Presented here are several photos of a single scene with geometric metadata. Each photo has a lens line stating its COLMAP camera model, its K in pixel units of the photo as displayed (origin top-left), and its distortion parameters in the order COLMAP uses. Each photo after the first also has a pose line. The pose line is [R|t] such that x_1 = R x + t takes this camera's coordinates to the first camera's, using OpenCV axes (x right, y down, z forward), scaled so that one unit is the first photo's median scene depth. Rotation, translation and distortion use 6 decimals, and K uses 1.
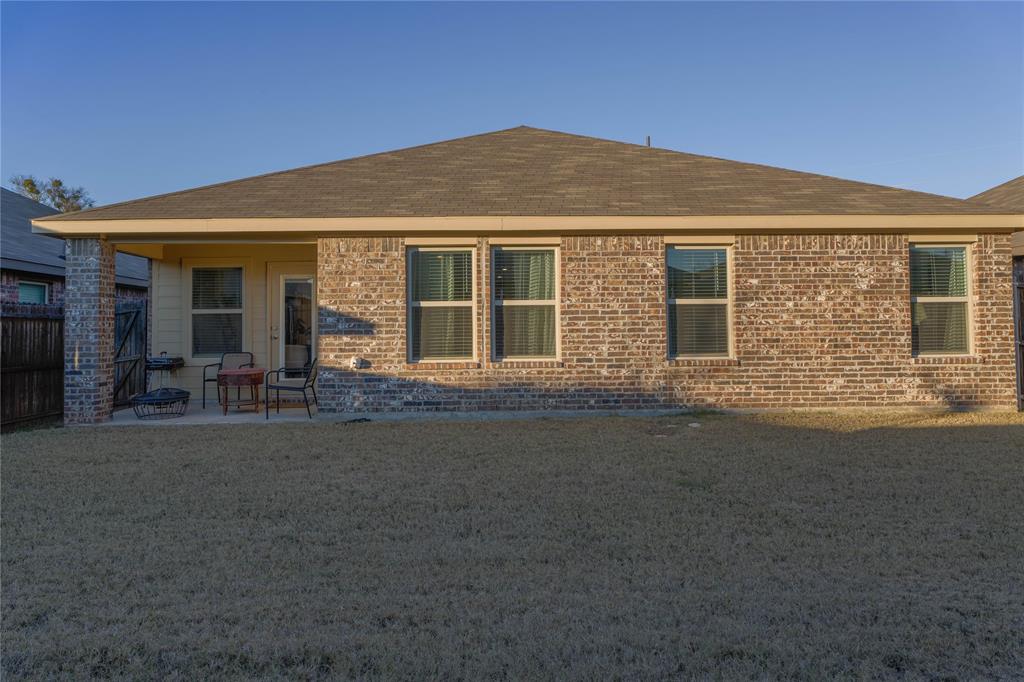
lens RADIAL K [[616.4, 0, 512.0], [0, 616.4, 341.0], [0, 0, 1]] dist [-0.001635, -0.000271]
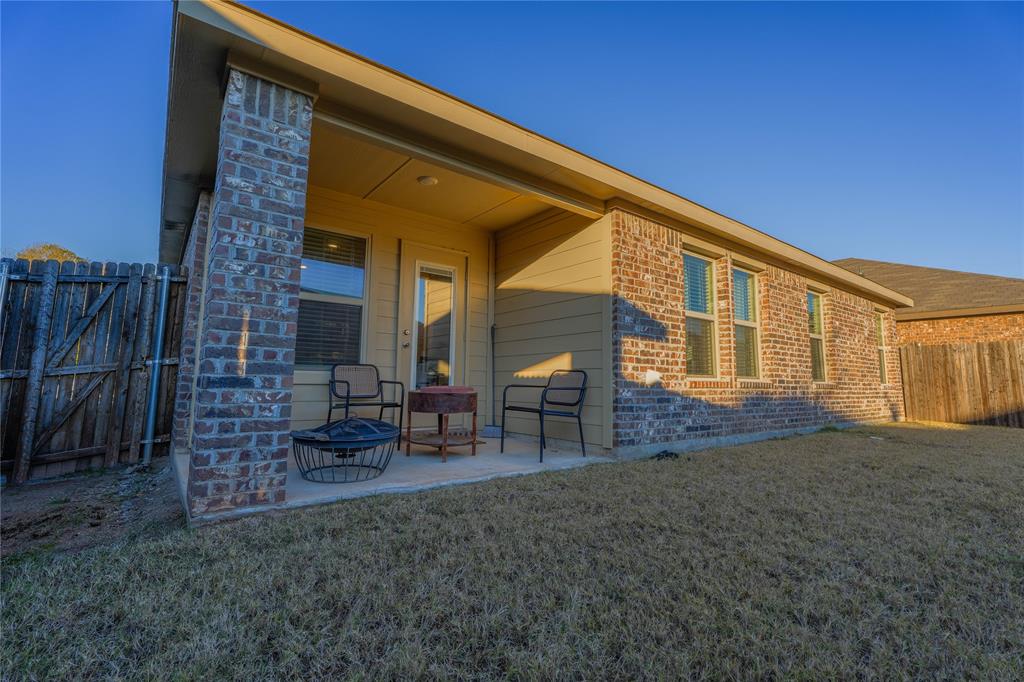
lens RADIAL K [[471.1, 0, 512.4], [0, 471.1, 322.6], [0, 0, 1]] dist [0.000129, 0.000059]
pose [[0.796429, 0.098822, 0.596603, -0.750001], [-0.044237, 0.993435, -0.105501, 0.036624], [-0.603112, 0.057632, 0.795572, 0.630712]]
